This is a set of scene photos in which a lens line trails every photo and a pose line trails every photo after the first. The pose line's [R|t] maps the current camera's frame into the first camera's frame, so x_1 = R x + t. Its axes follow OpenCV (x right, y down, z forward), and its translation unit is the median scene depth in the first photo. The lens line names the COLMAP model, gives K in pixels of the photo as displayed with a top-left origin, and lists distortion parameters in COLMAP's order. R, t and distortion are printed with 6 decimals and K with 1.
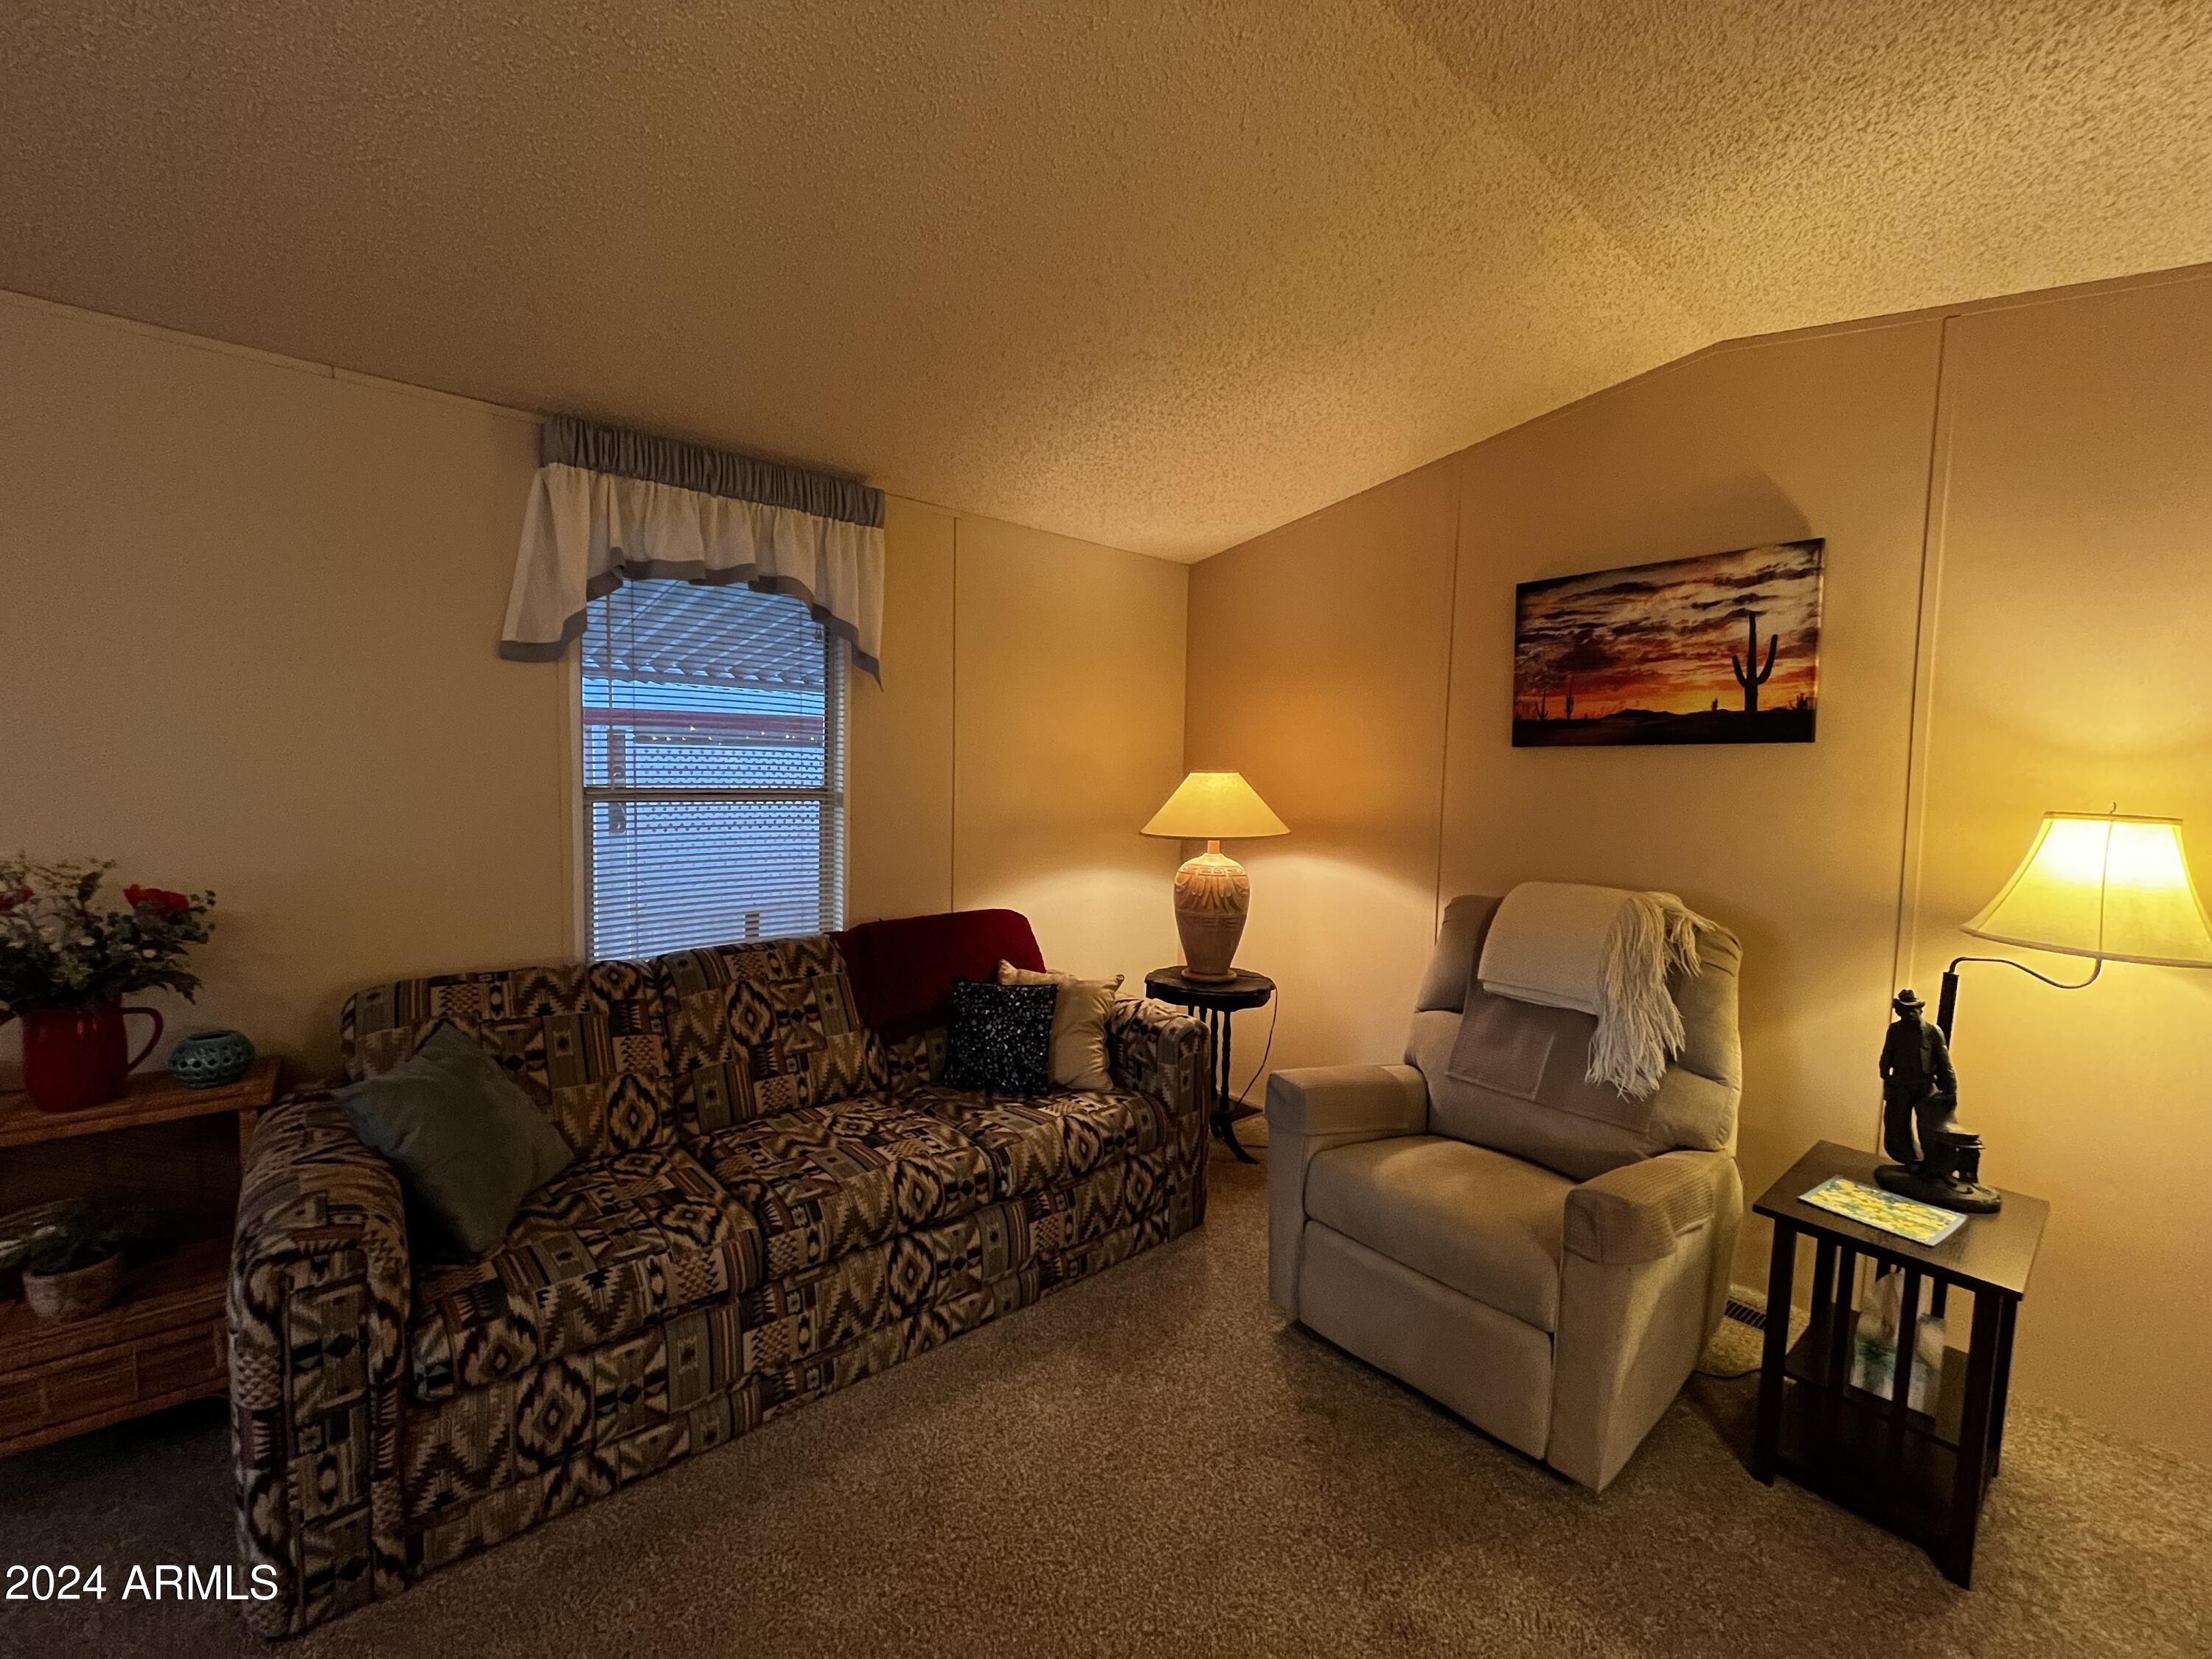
lens RADIAL K [[882.6, 0, 1106.0], [0, 882.6, 829.5], [0, 0, 1]] dist [0.000520, 0.000085]
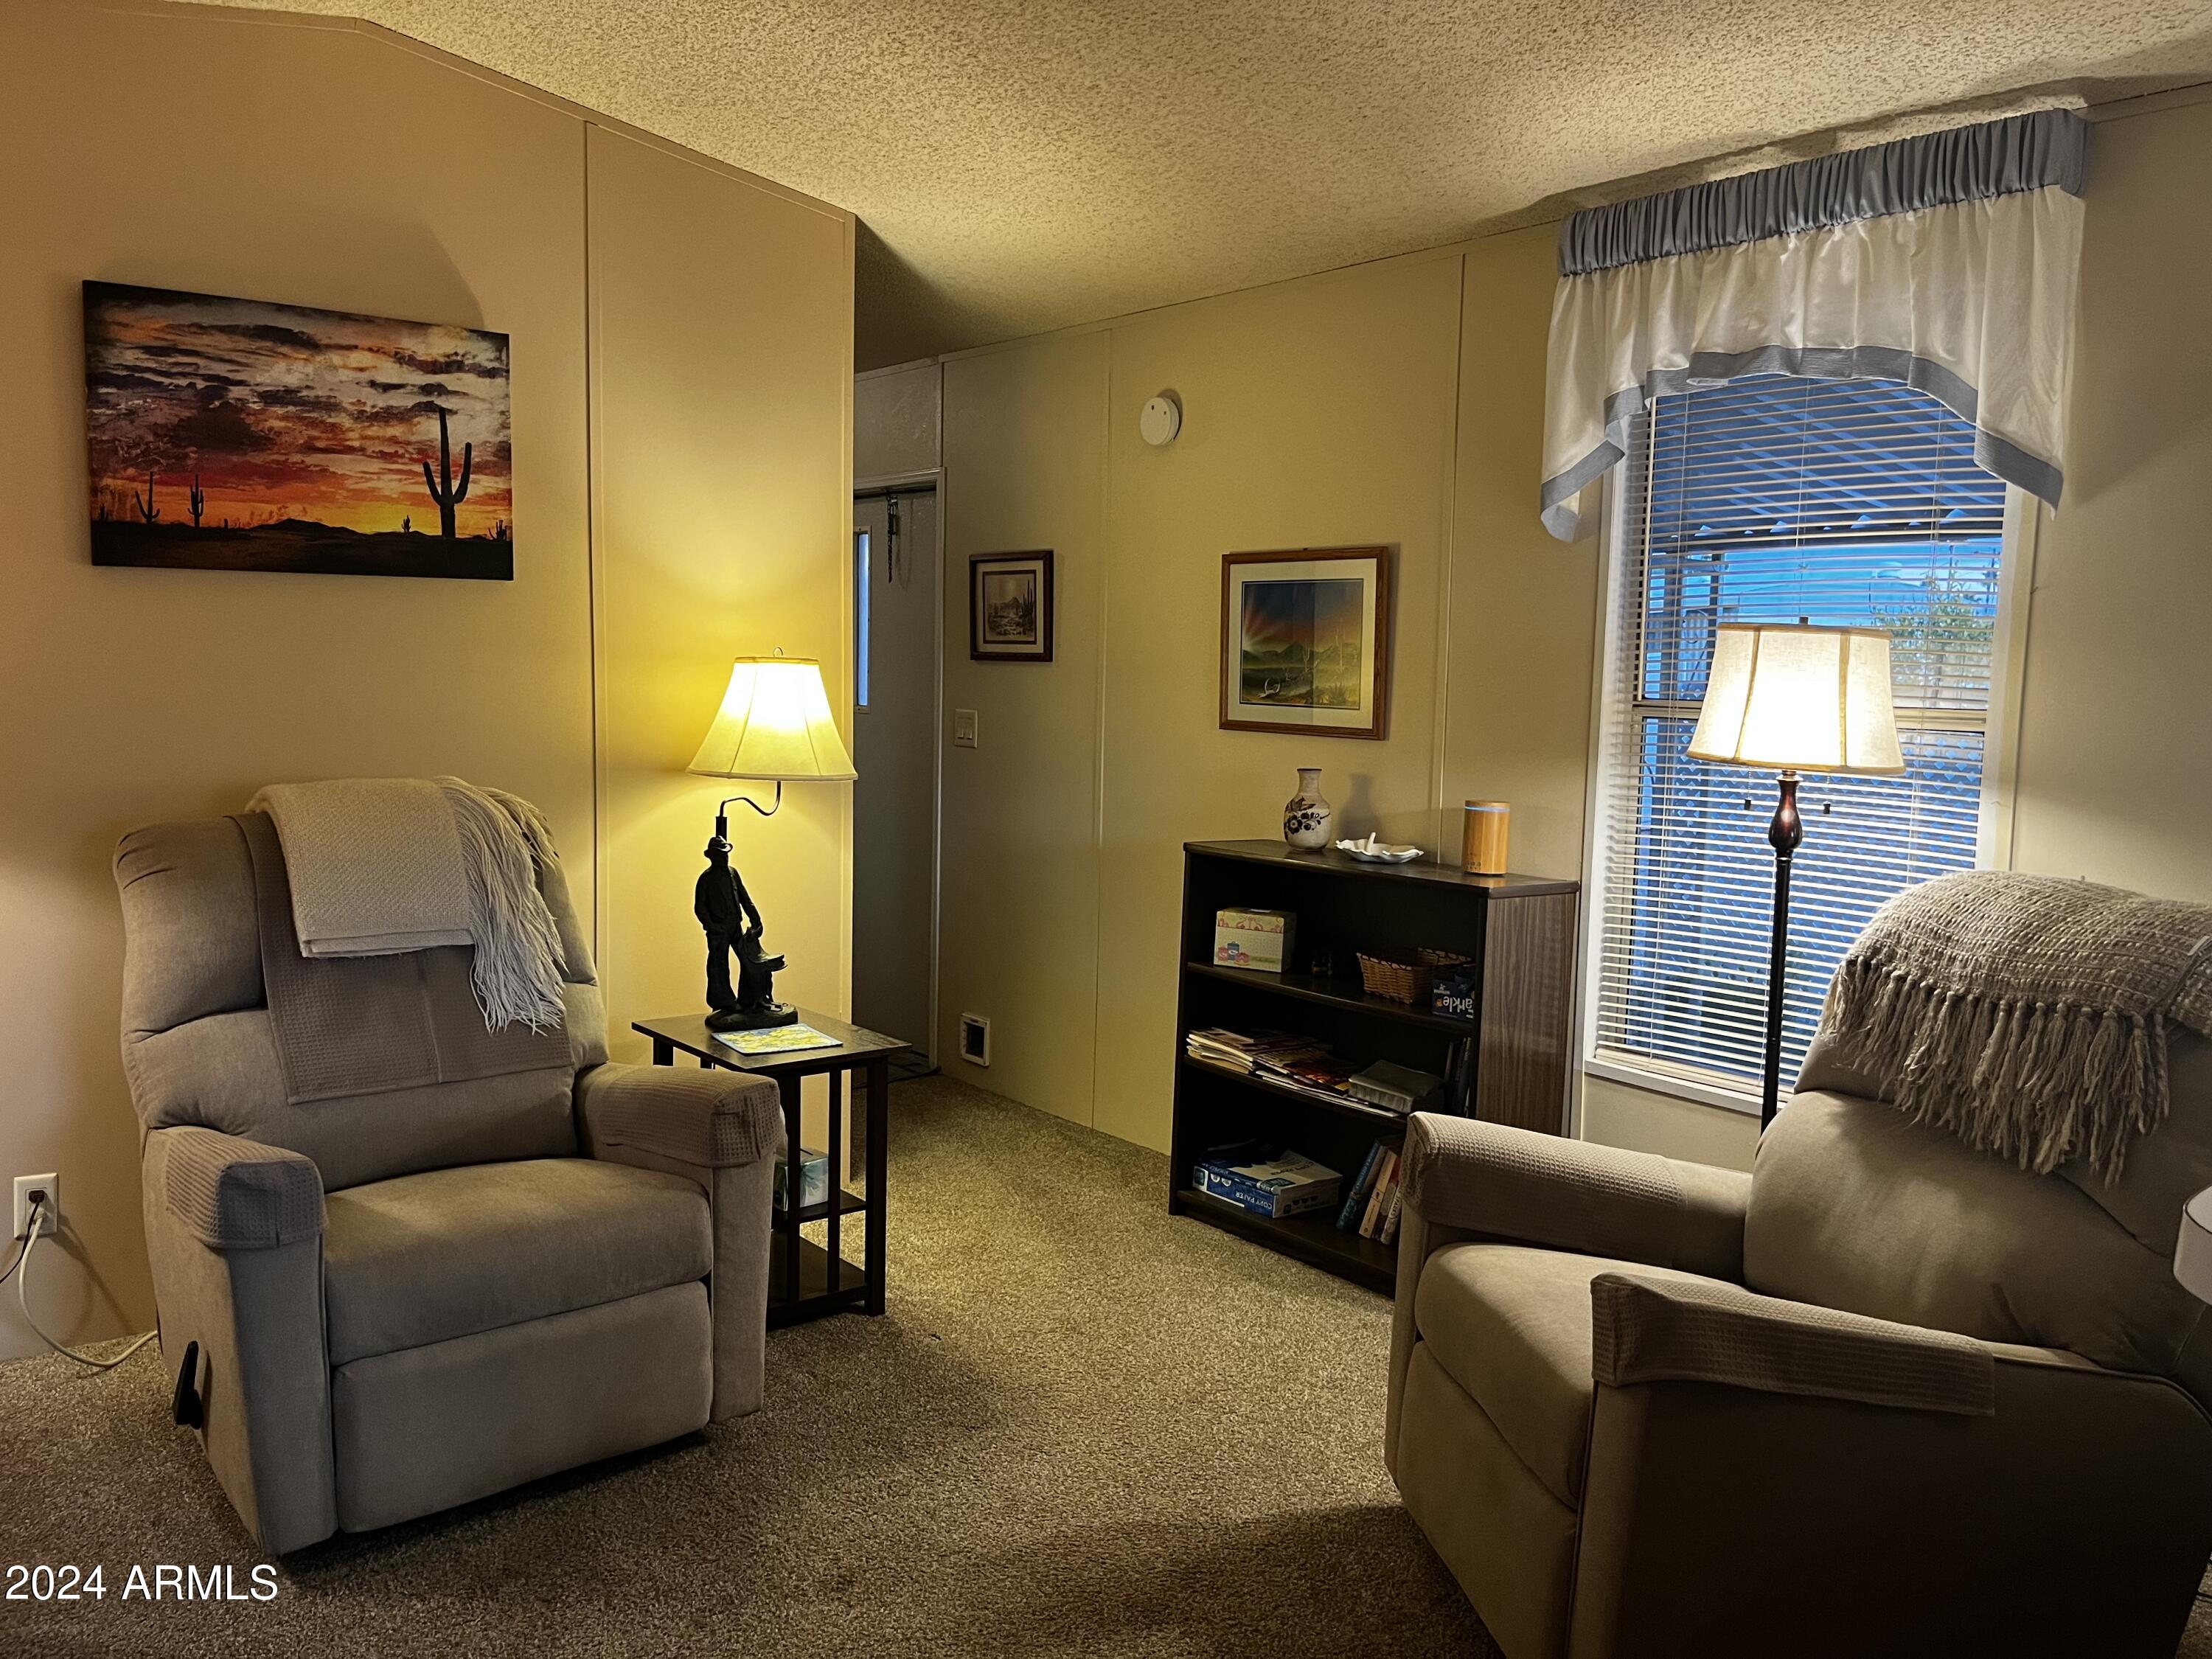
lens RADIAL K [[1680.6, 0, 1106.0], [0, 1680.6, 829.5], [0, 0, 1]] dist [0.056373, -0.101246]
pose [[0.019340, -0.120986, 0.992466, -0.787117], [0.048468, 0.991598, 0.119936, -0.029528], [-0.998637, 0.045783, 0.025042, 0.400711]]
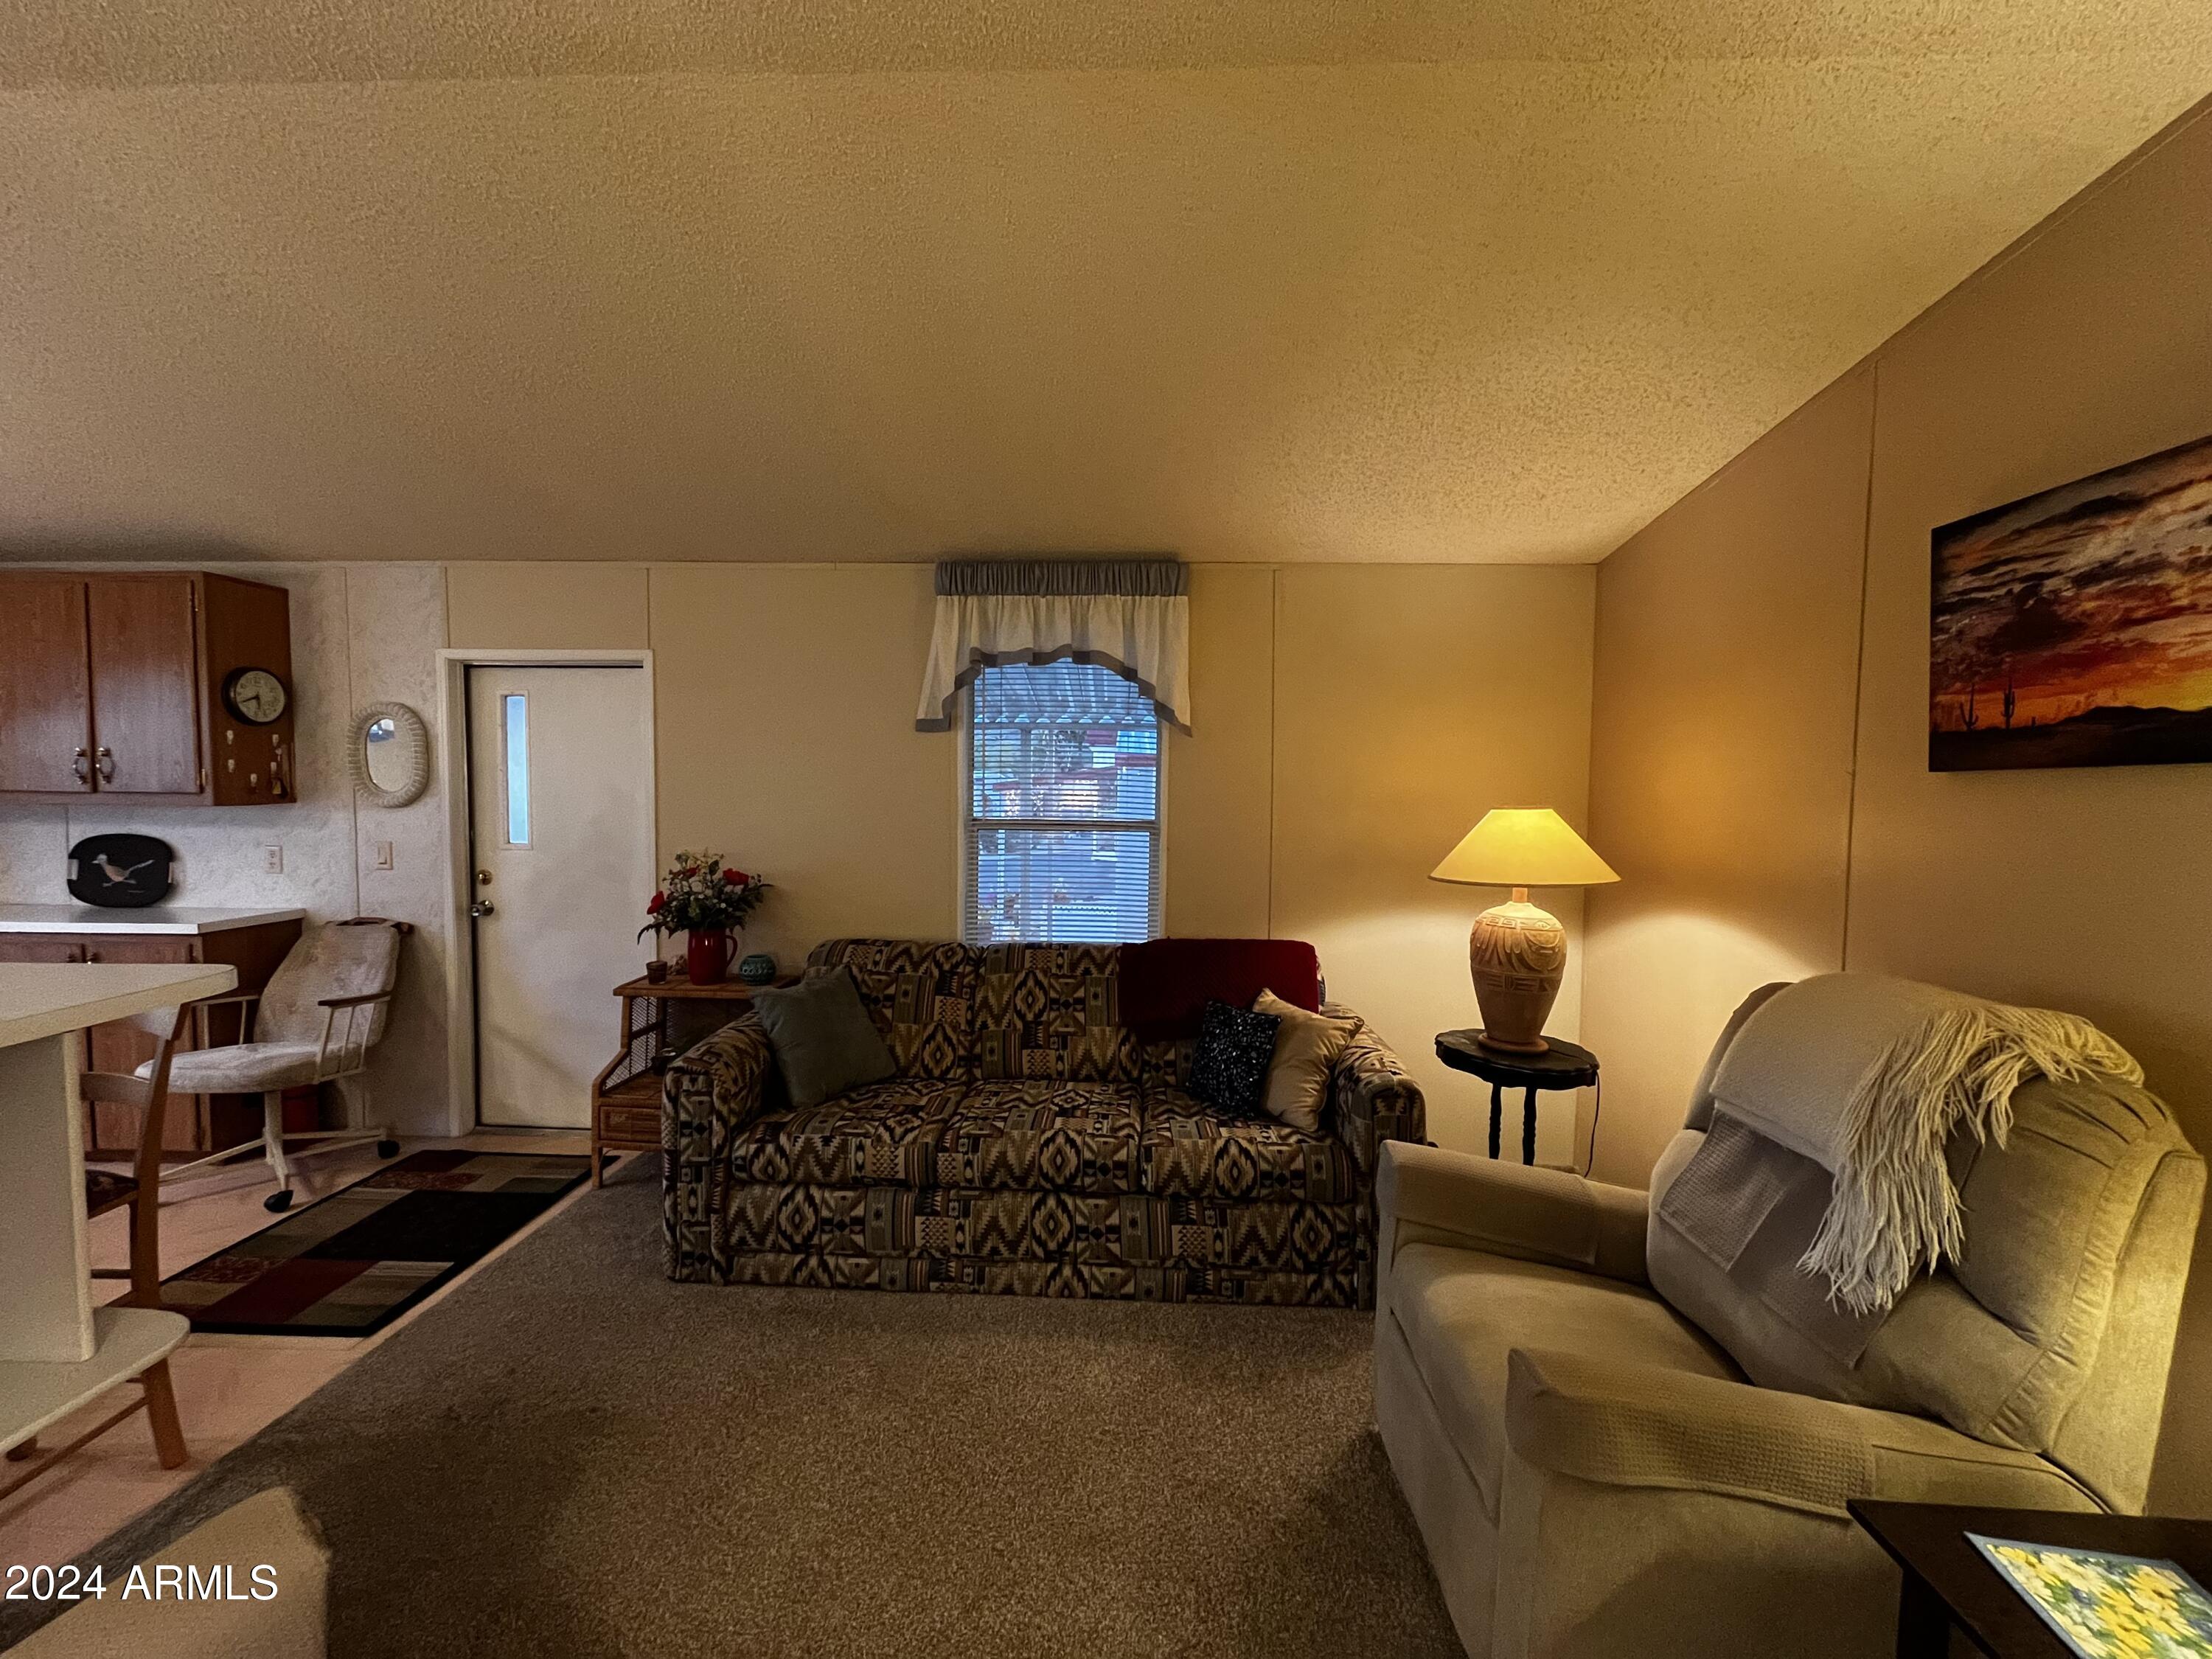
lens RADIAL K [[882.6, 0, 1106.0], [0, 882.6, 829.5], [0, 0, 1]] dist [0.000520, 0.000085]
pose [[0.741669, 0.018698, -0.670505, 0.551850], [-0.044367, 0.998790, -0.021223, -0.011051], [0.669297, 0.045488, 0.741601, 0.116559]]
